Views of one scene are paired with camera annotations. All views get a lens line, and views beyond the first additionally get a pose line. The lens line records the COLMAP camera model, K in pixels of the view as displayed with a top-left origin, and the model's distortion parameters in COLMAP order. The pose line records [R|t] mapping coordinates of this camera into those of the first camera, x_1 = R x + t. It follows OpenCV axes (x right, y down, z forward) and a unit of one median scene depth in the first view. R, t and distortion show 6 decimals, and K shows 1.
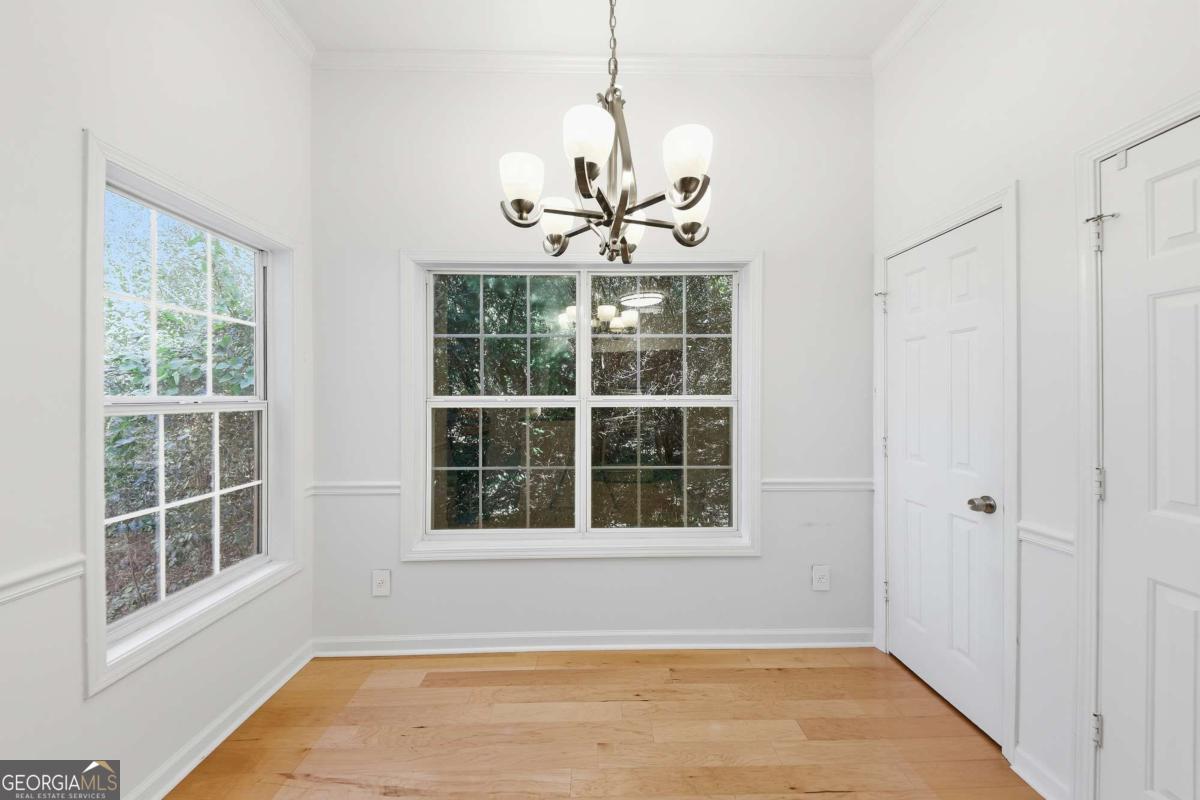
lens RADIAL K [[417.3, 0, 598.7], [0, 417.3, 398.4], [0, 0, 1]] dist [0.026228, -0.011625]
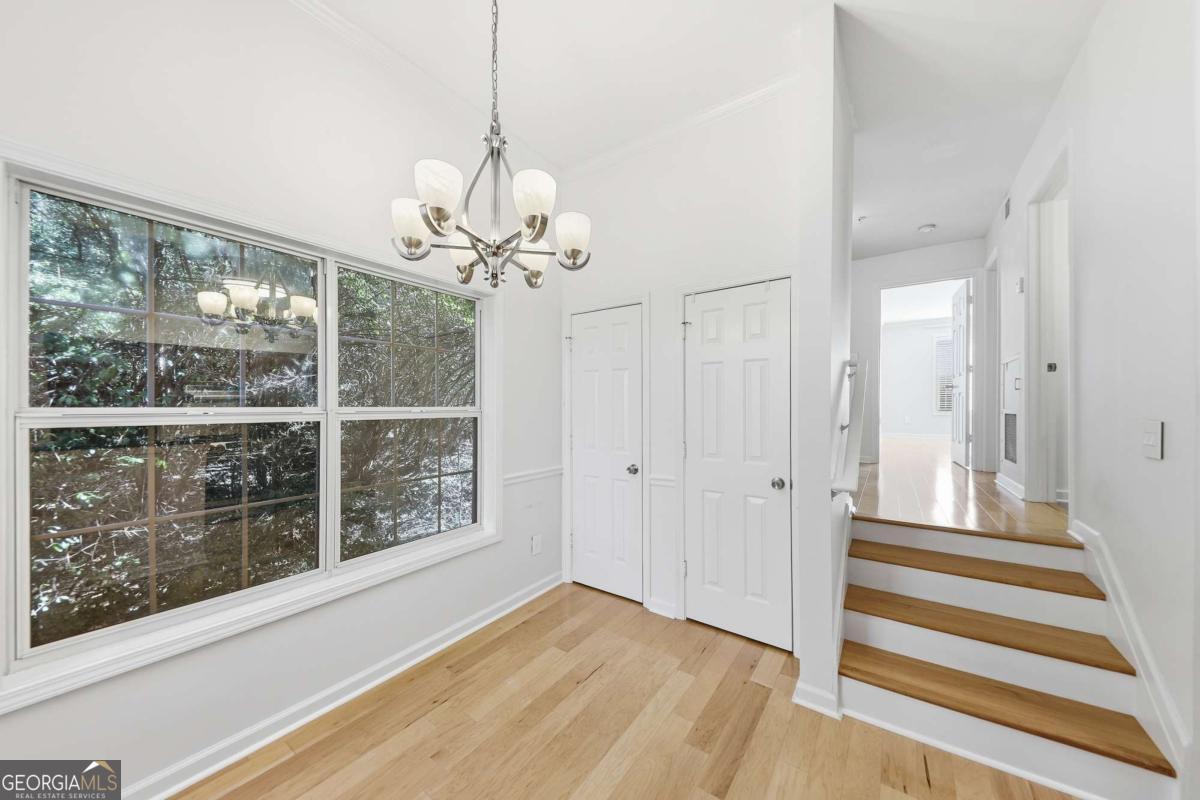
lens RADIAL K [[409.6, 0, 593.4], [0, 409.6, 406.1], [0, 0, 1]] dist [0.008019, -0.000243]
pose [[0.603282, 0.002163, 0.797525, -0.436313], [0.005511, 0.999961, -0.006881, -0.000646], [-0.797509, 0.008547, 0.603247, 0.081910]]
